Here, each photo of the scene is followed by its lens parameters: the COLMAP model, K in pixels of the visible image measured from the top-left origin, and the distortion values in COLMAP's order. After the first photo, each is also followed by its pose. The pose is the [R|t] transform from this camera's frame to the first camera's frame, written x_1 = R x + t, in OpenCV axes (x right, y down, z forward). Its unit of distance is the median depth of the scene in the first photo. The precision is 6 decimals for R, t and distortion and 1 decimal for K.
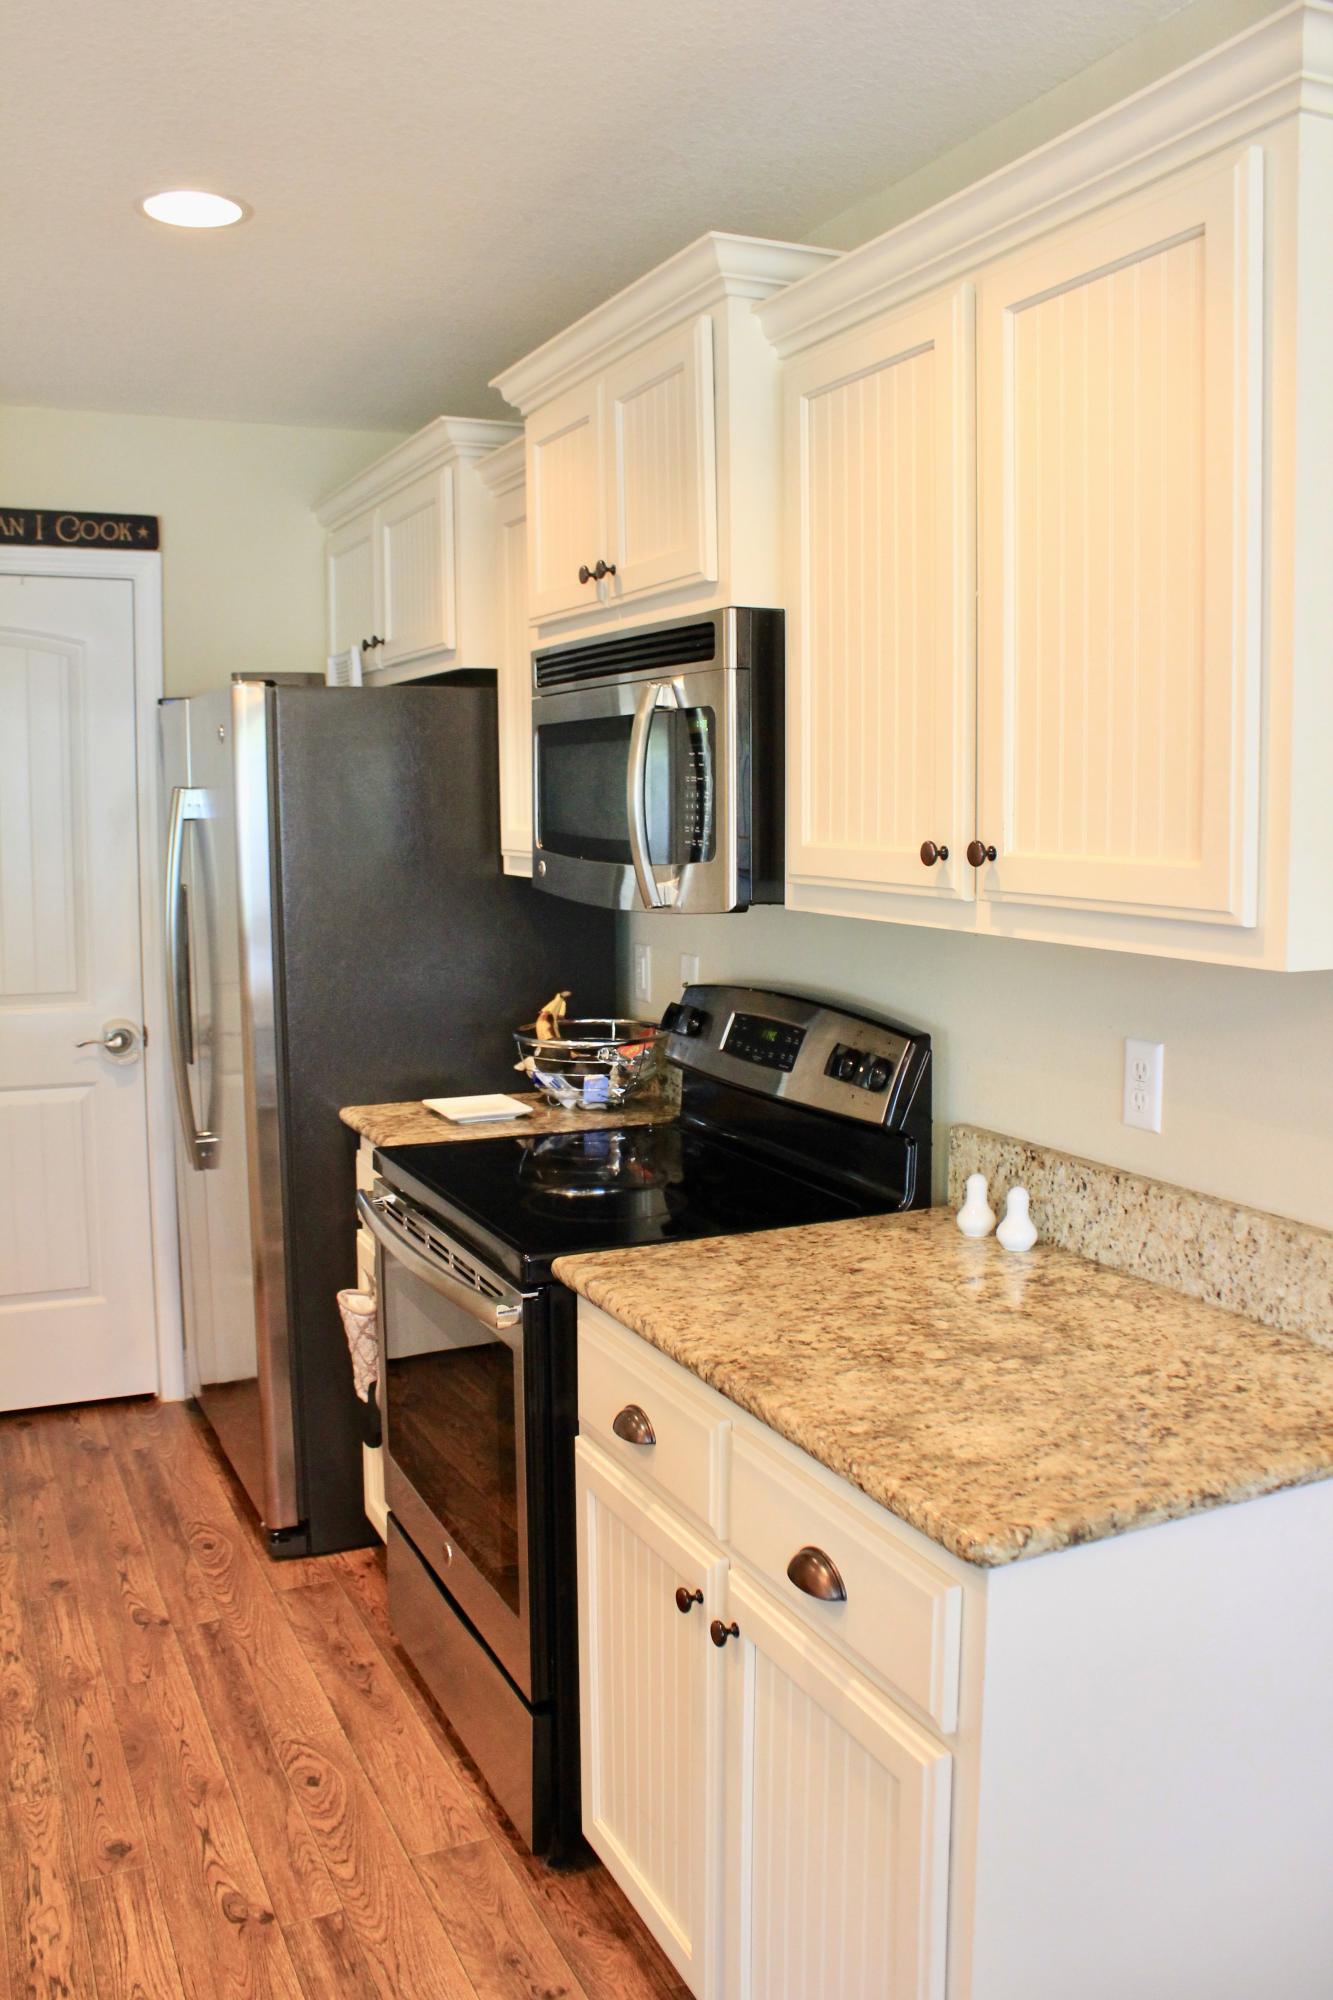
lens RADIAL K [[1664.2, 0, 641.2], [0, 1664.2, 1001.5], [0, 0, 1]] dist [-0.168719, 0.145542]
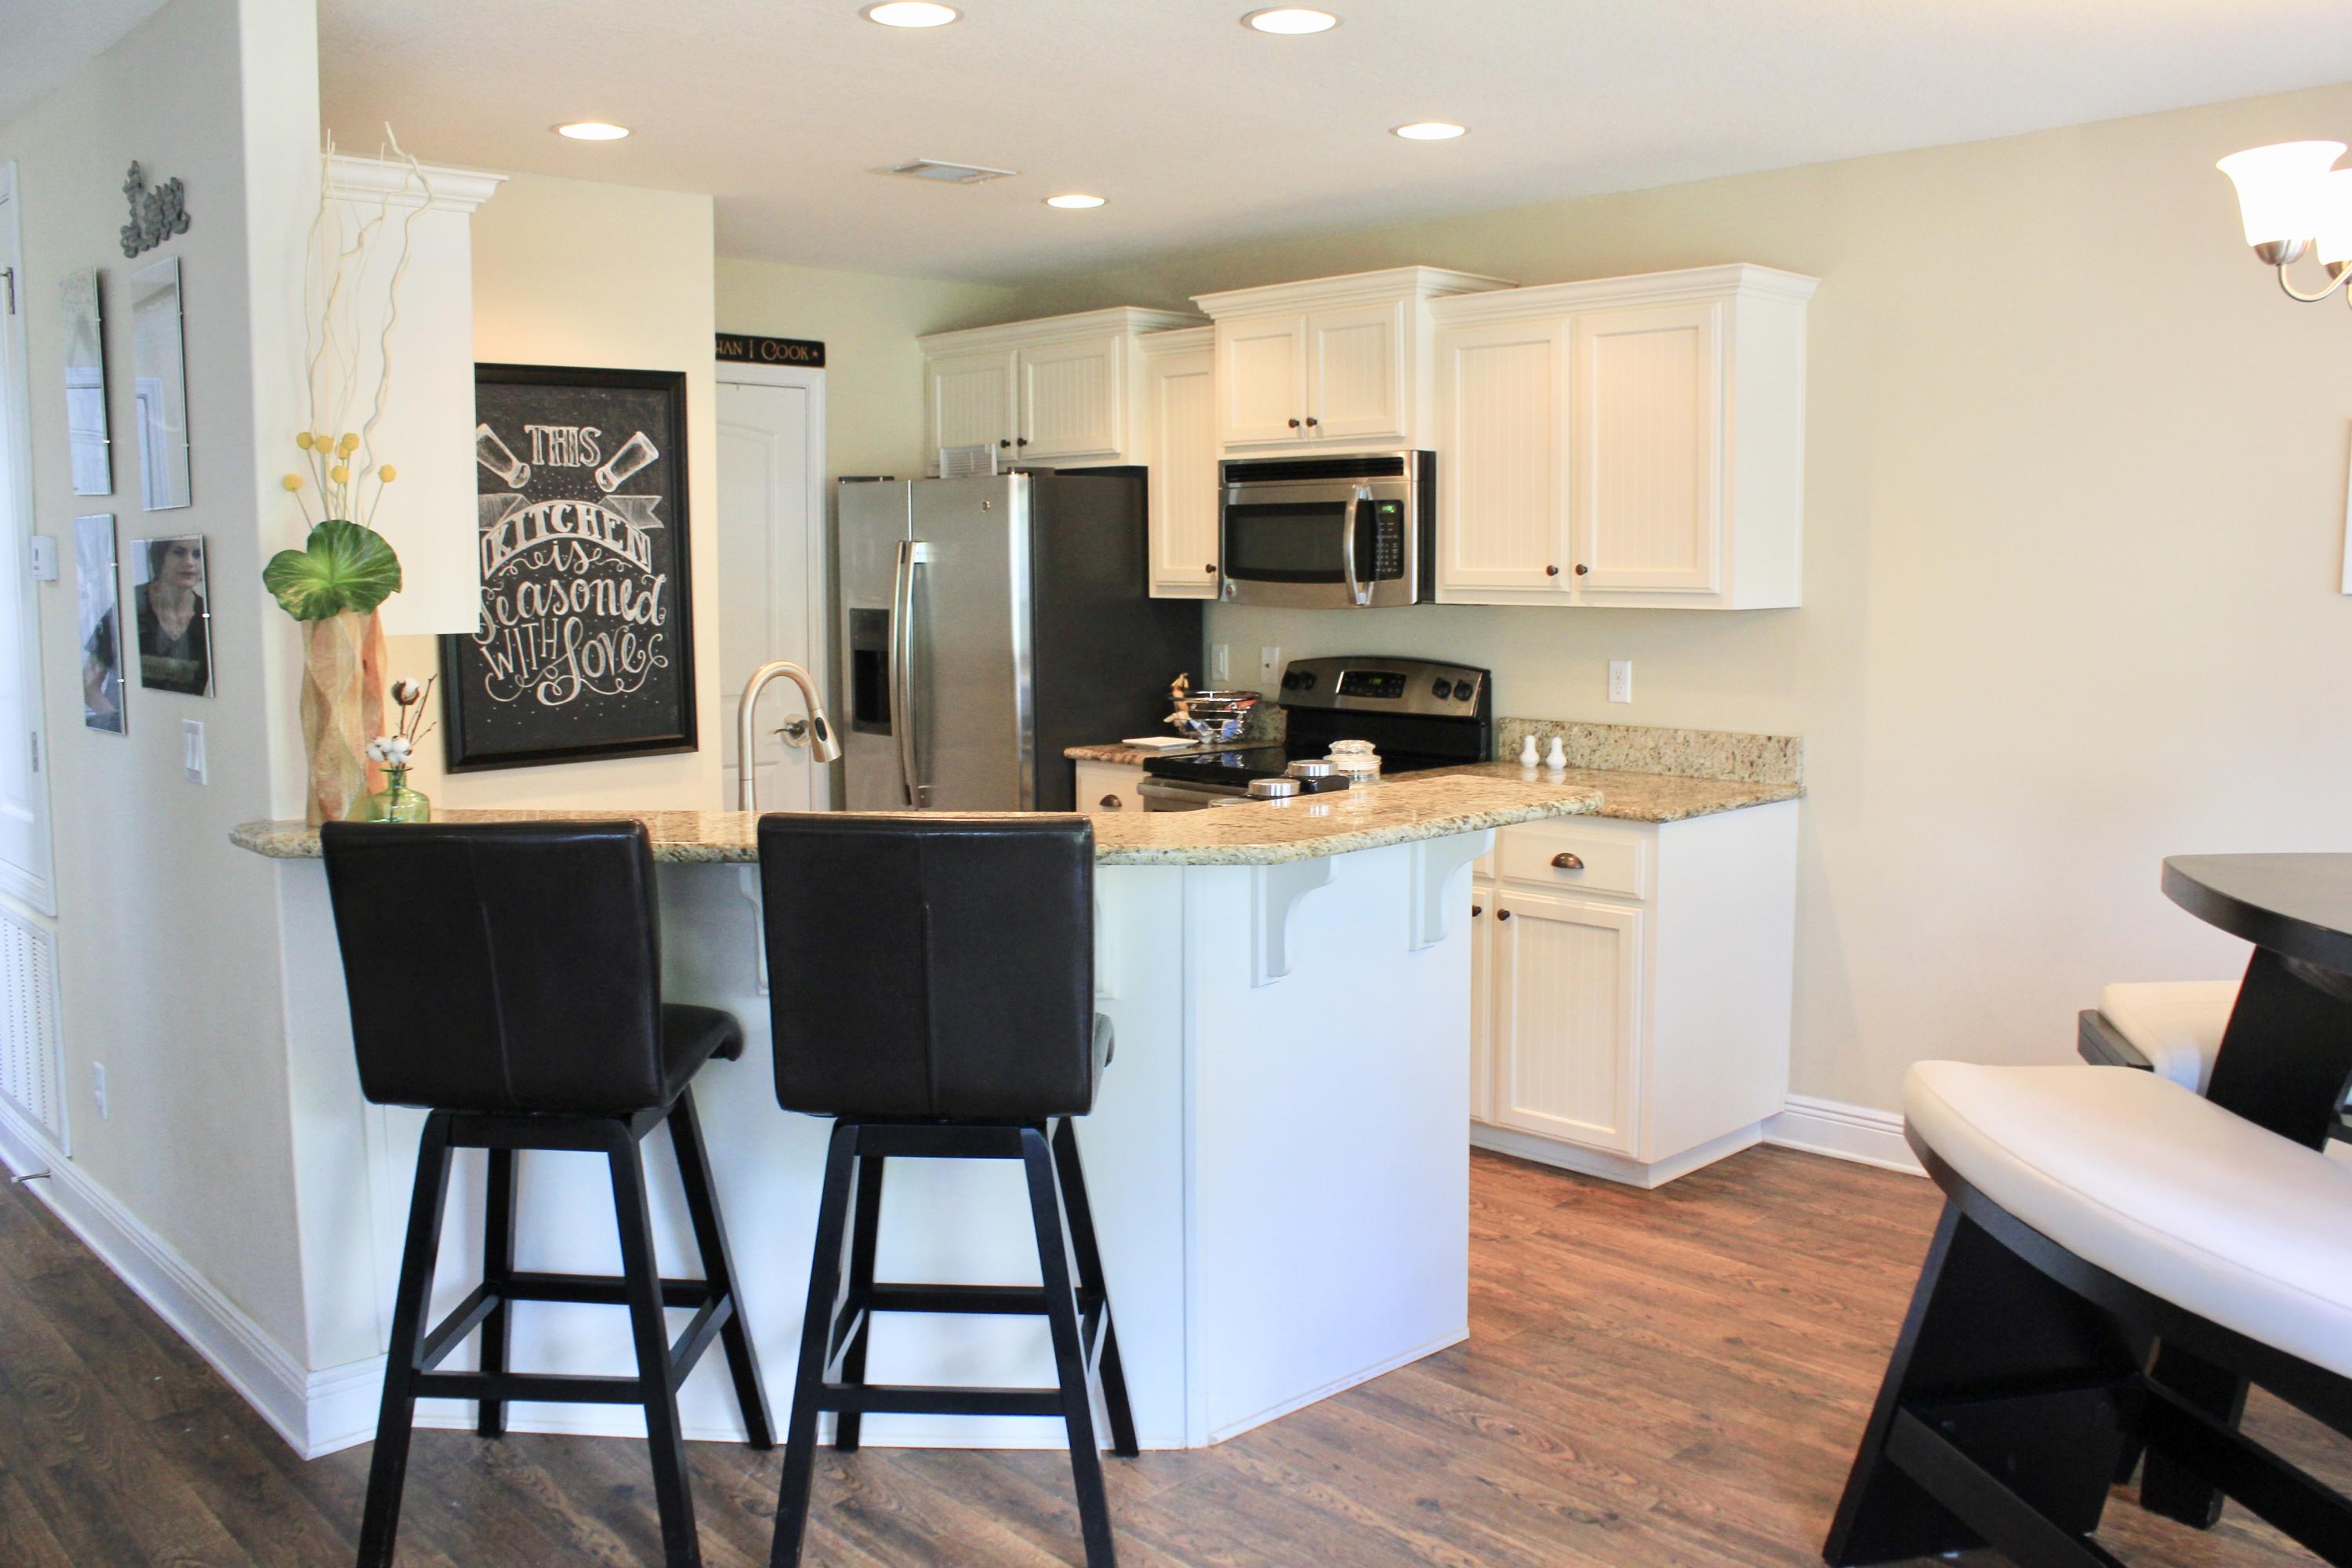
lens RADIAL K [[1957.1, 0, 1187.3], [0, 1957.1, 780.4], [0, 0, 1]] dist [-0.168719, 0.145542]
pose [[0.943861, -0.035184, 0.328464, -0.901775], [0.039430, 0.999203, -0.006273, 0.147950], [-0.327981, 0.018872, 0.944496, -1.016959]]
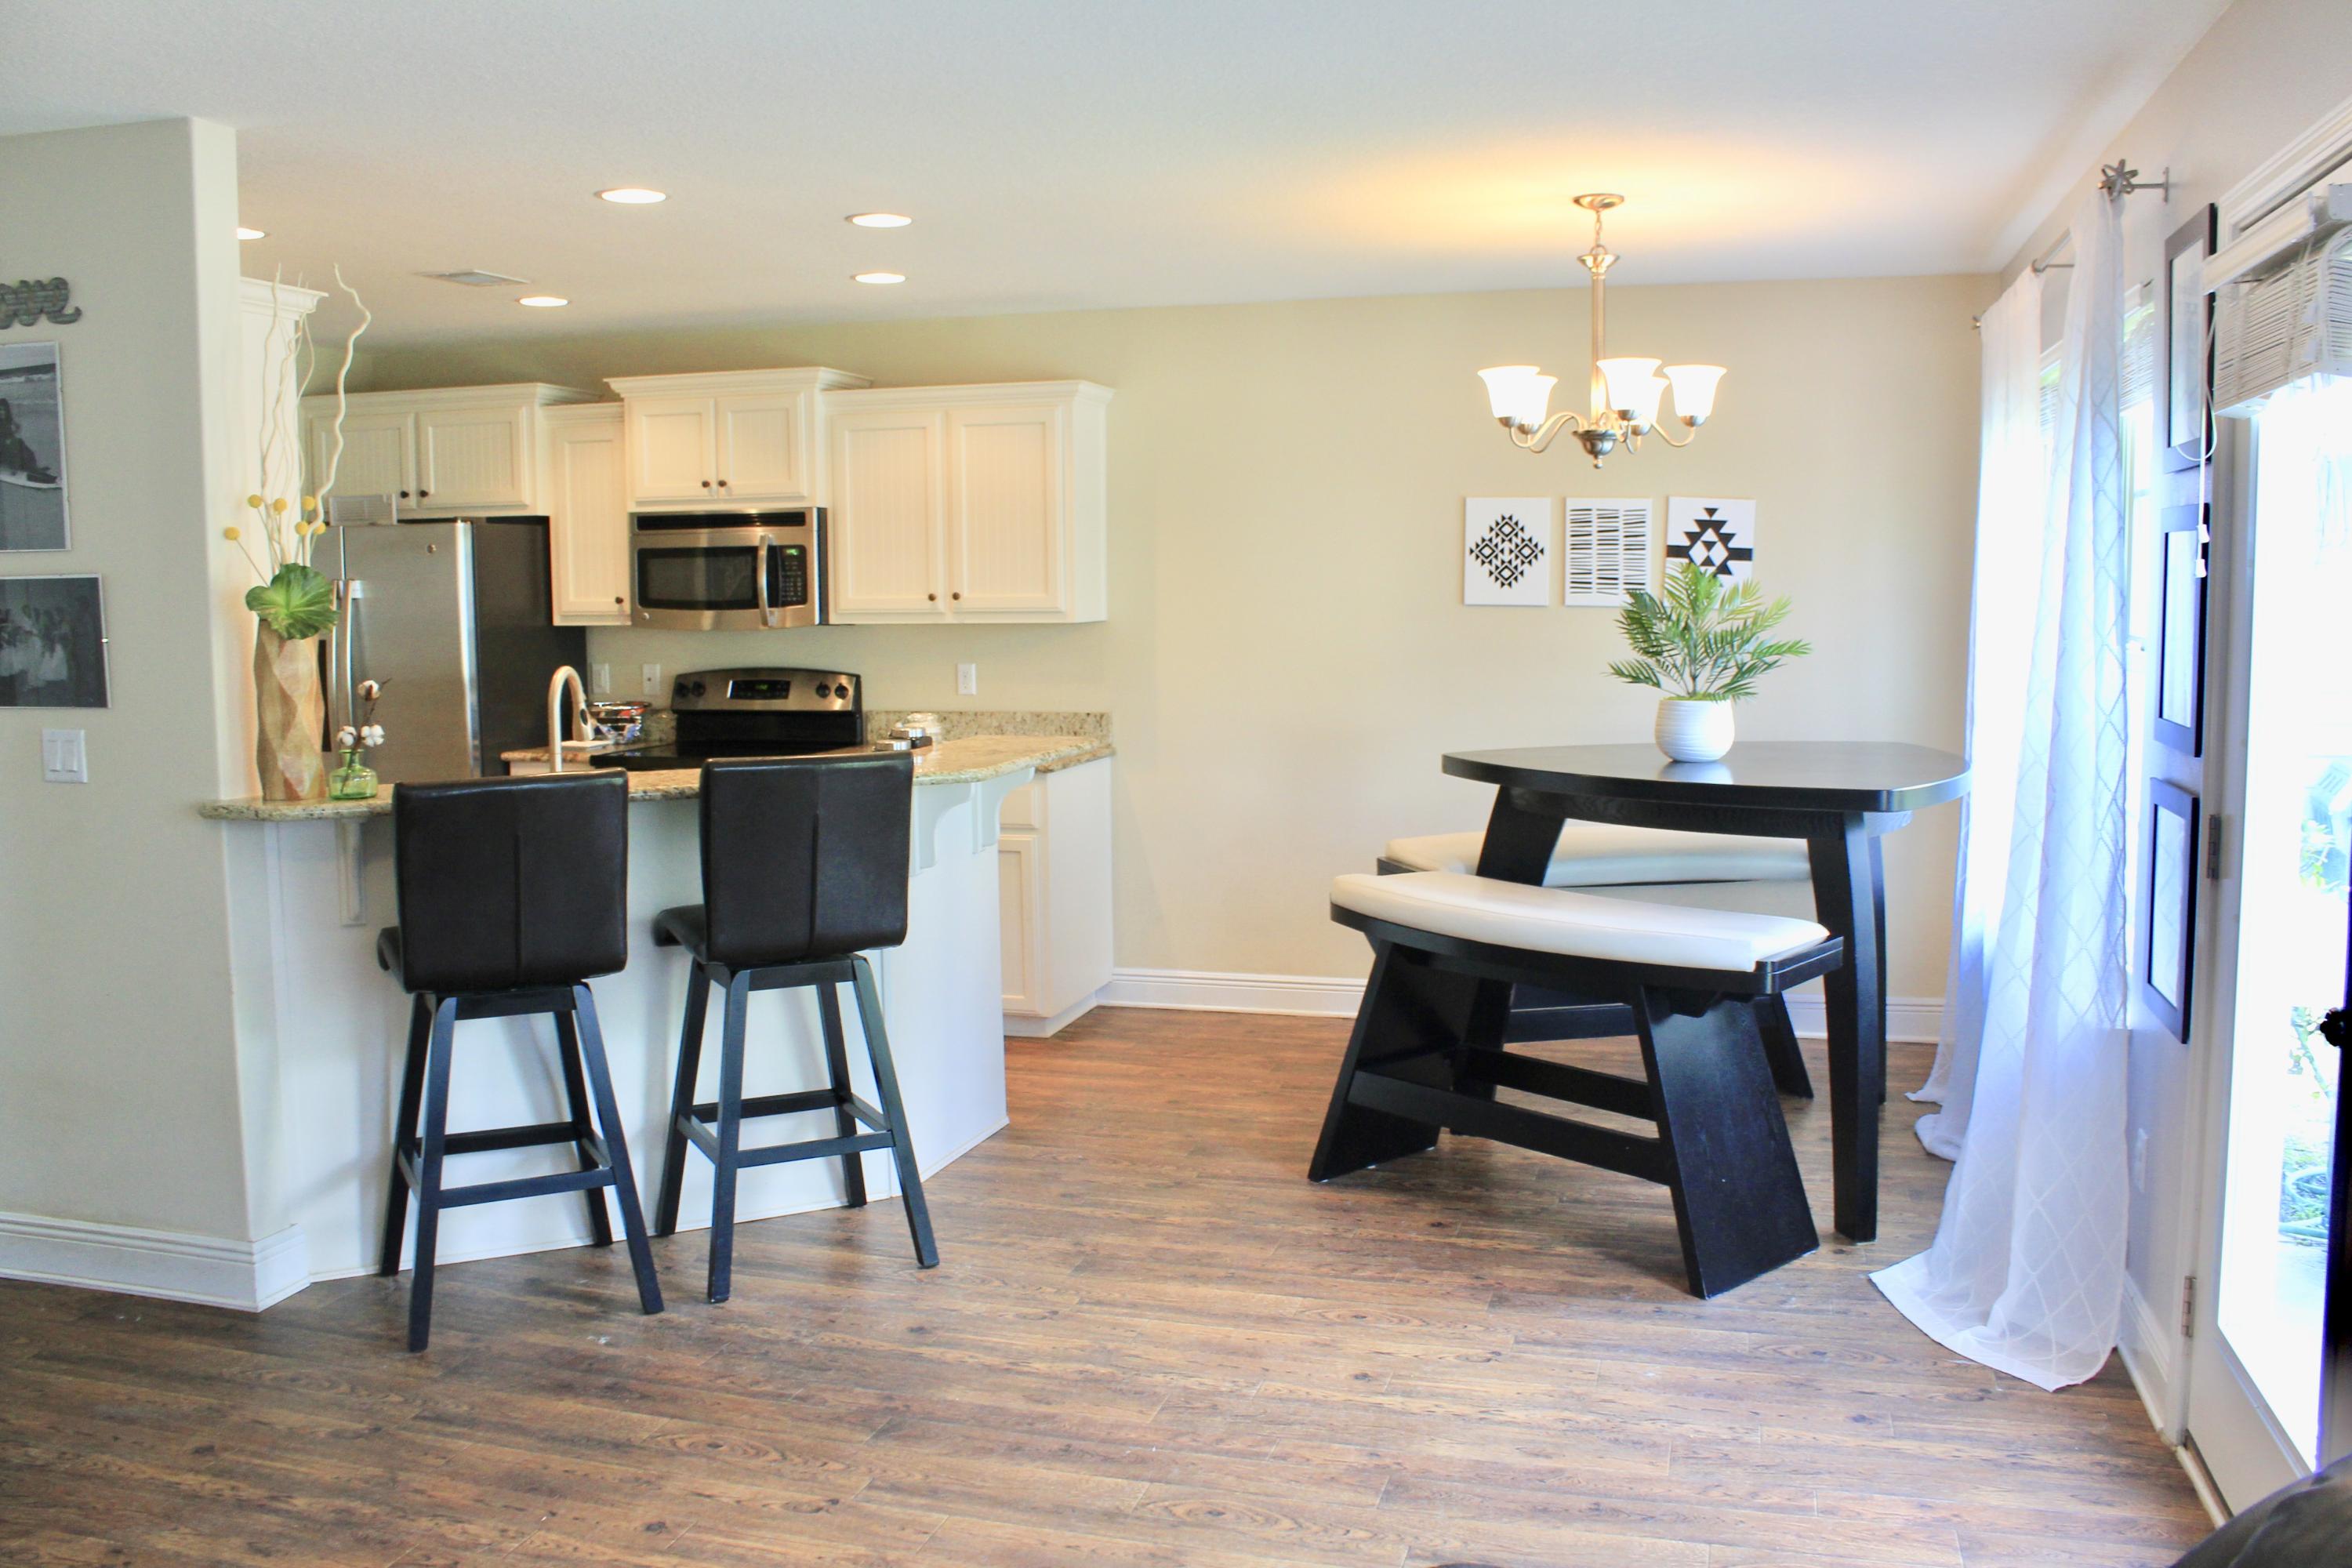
lens RADIAL K [[1957.1, 0, 1187.3], [0, 1957.1, 780.4], [0, 0, 1]] dist [-0.168719, 0.145542]
pose [[0.643060, -0.072580, 0.762369, -1.760912], [0.096721, 0.995224, 0.013164, 0.187878], [-0.759683, 0.065272, 0.647009, -1.271924]]
